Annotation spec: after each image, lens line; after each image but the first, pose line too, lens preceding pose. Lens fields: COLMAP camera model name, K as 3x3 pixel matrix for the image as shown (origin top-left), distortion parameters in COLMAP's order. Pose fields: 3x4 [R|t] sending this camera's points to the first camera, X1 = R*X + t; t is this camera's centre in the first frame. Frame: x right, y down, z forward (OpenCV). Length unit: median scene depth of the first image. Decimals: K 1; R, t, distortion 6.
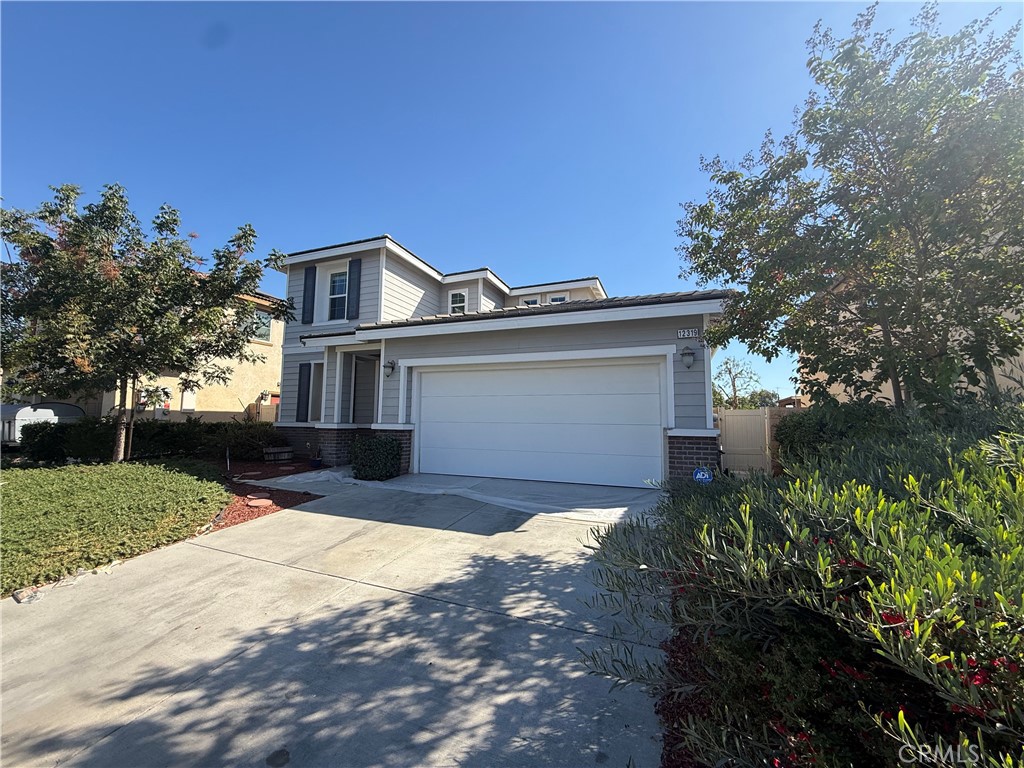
lens RADIAL K [[408.8, 0, 508.1], [0, 408.8, 383.8], [0, 0, 1]] dist [-0.002294, 0.000490]
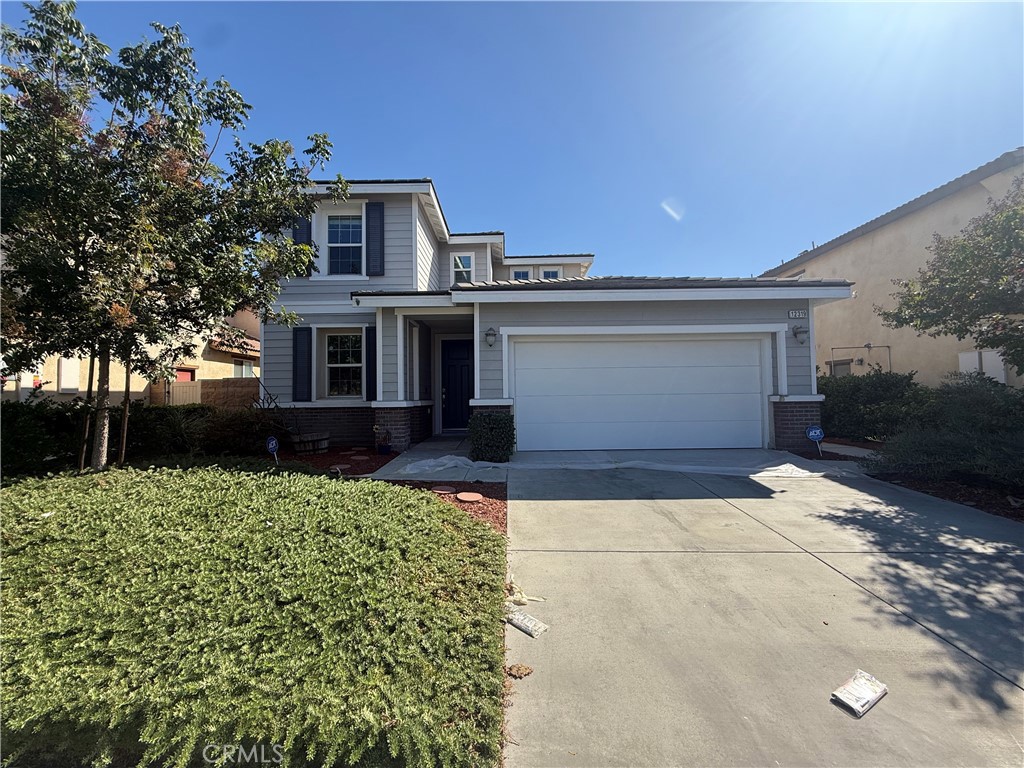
lens RADIAL K [[408.8, 0, 508.1], [0, 408.8, 383.8], [0, 0, 1]] dist [-0.002294, 0.000490]
pose [[0.928574, -0.011342, 0.370973, -0.579020], [-0.010315, 0.998358, 0.056343, 0.013618], [-0.371003, -0.056145, 0.926933, 0.161606]]
